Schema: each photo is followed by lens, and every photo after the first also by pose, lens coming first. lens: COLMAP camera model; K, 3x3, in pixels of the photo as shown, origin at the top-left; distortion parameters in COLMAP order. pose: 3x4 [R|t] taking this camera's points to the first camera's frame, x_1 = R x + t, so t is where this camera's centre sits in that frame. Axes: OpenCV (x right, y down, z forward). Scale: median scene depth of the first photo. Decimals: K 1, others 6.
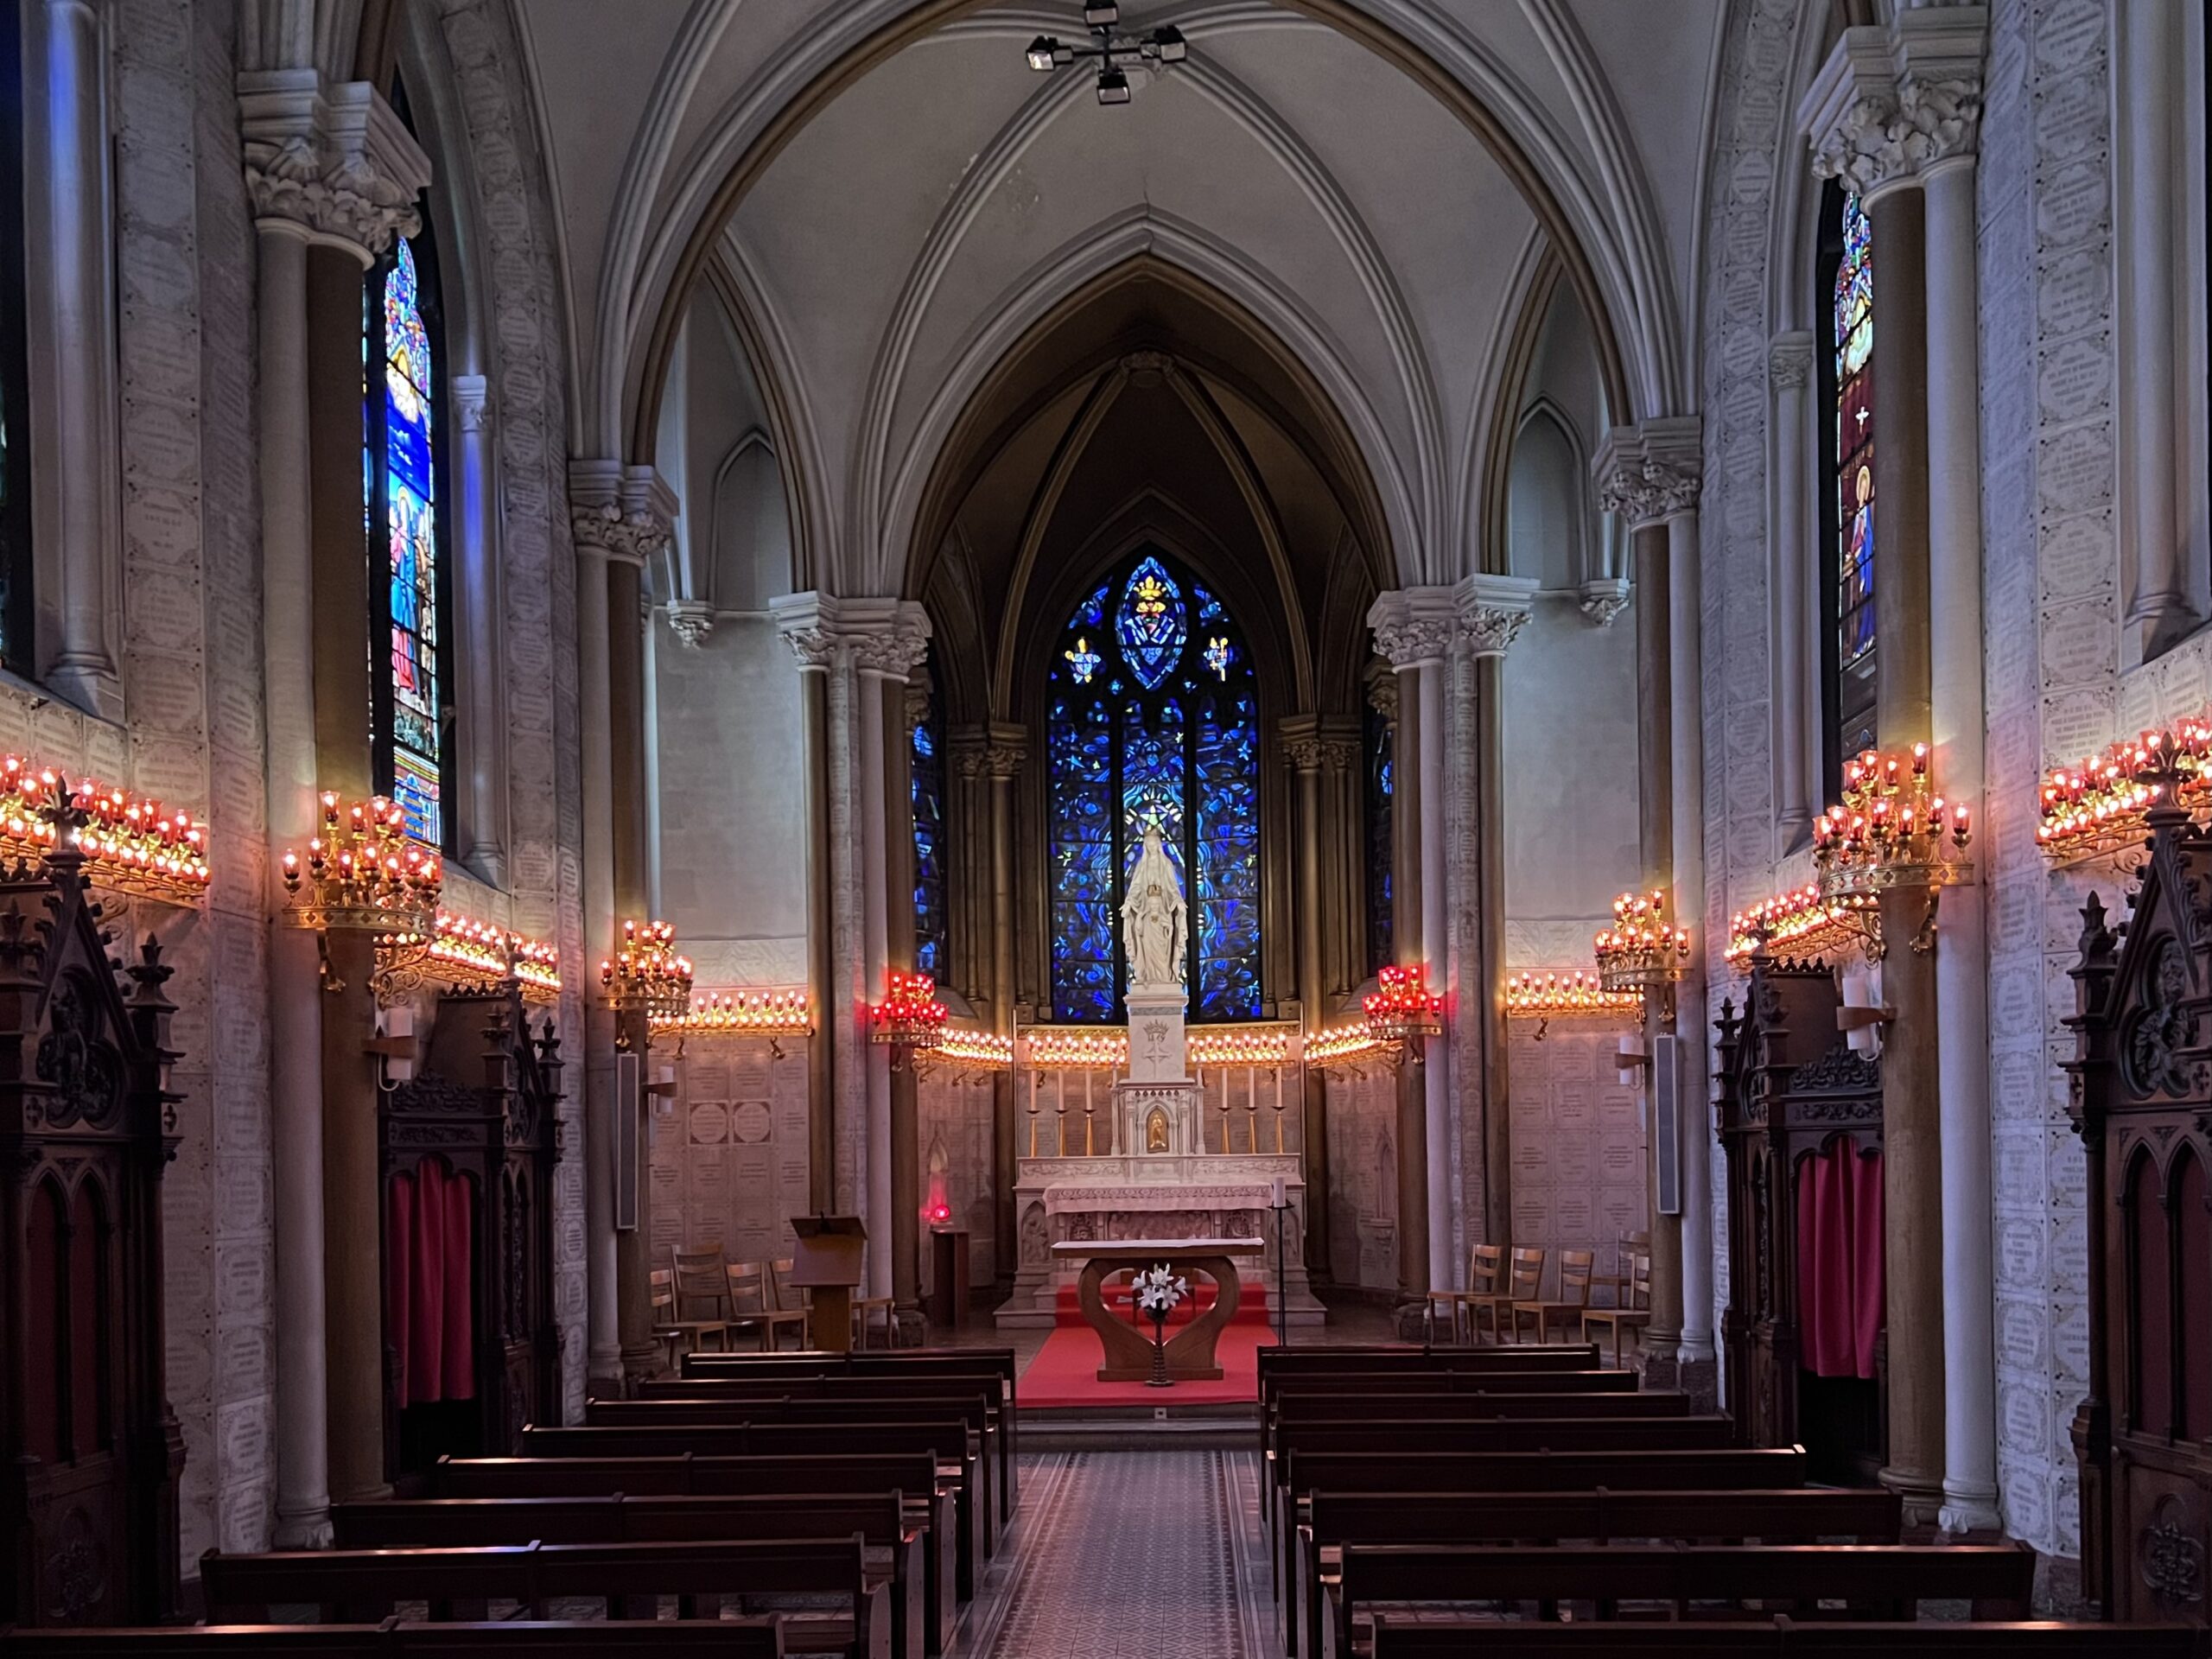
lens RADIAL K [[1743.0, 0, 1106.8], [0, 1743.0, 828.5], [0, 0, 1]] dist [0.004388, 0.000138]
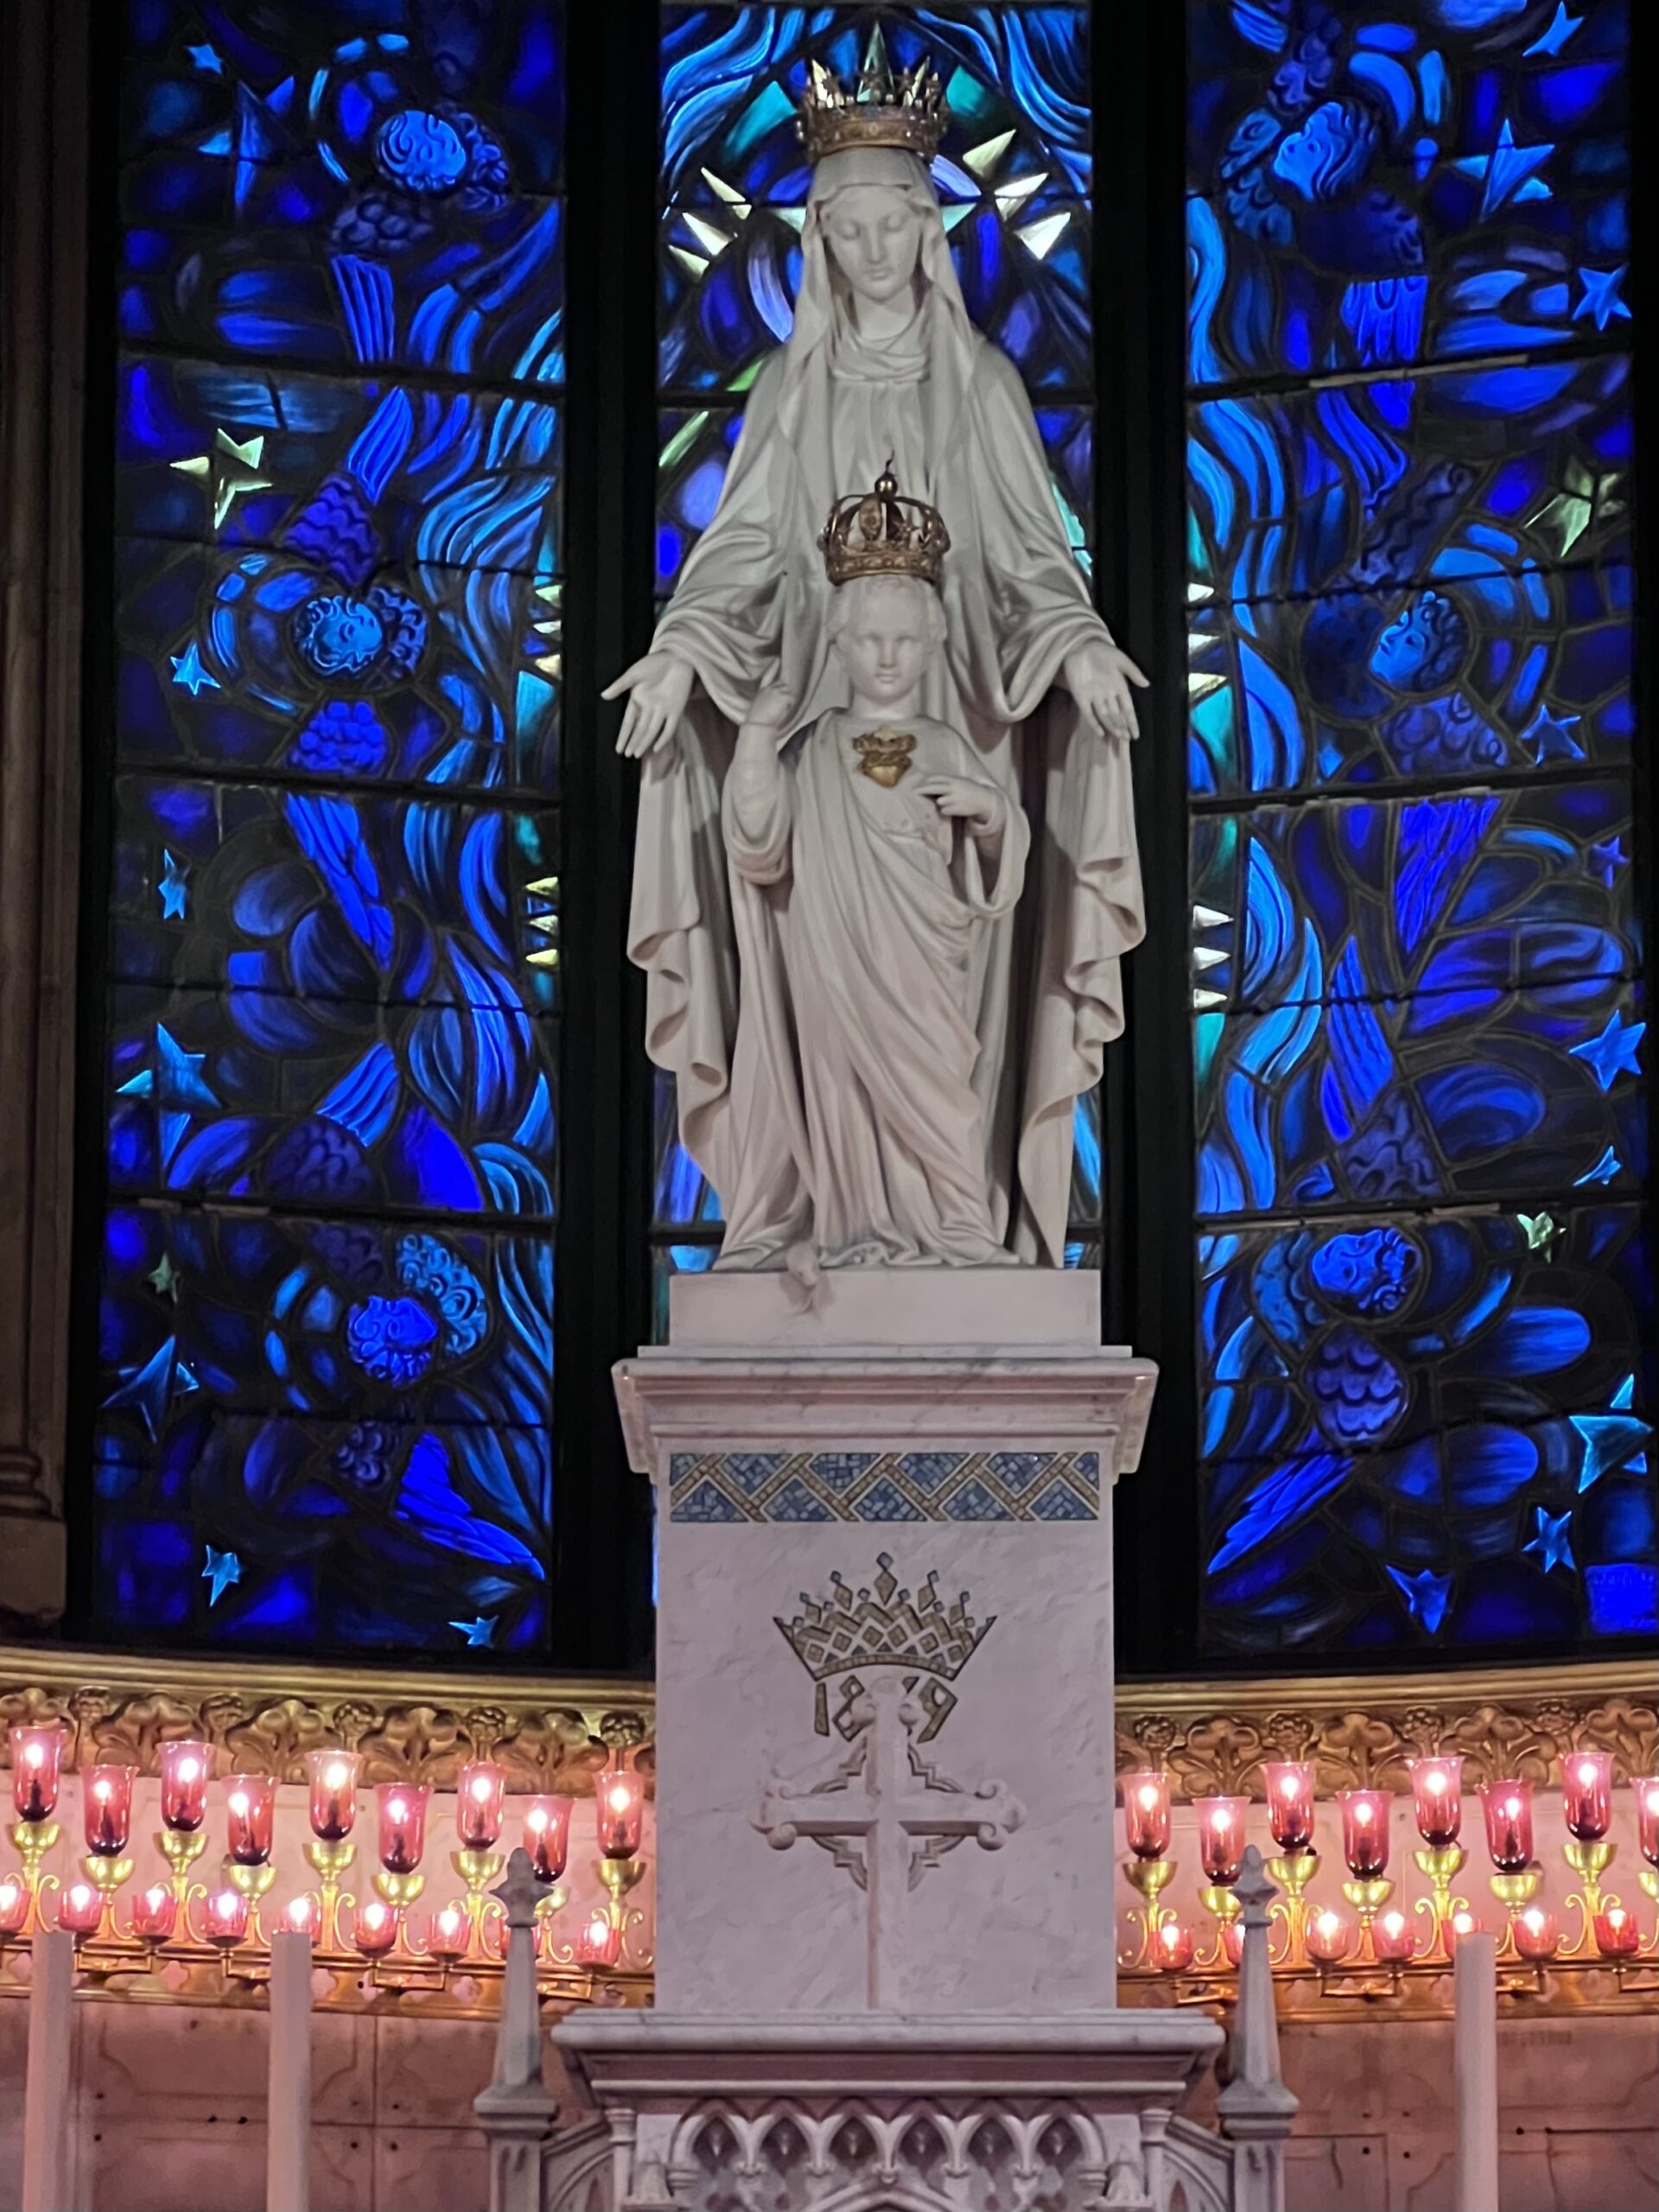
lens RADIAL K [[6077.5, 0, 830.0], [0, 6077.5, 1106.5], [0, 0, 1]] dist [-0.004031, 0.000000]
pose [[0.999332, 0.021150, 0.029818, 0.010450], [-0.019131, 0.997605, -0.066463, 0.098450], [-0.031153, 0.065848, 0.997343, 0.534866]]
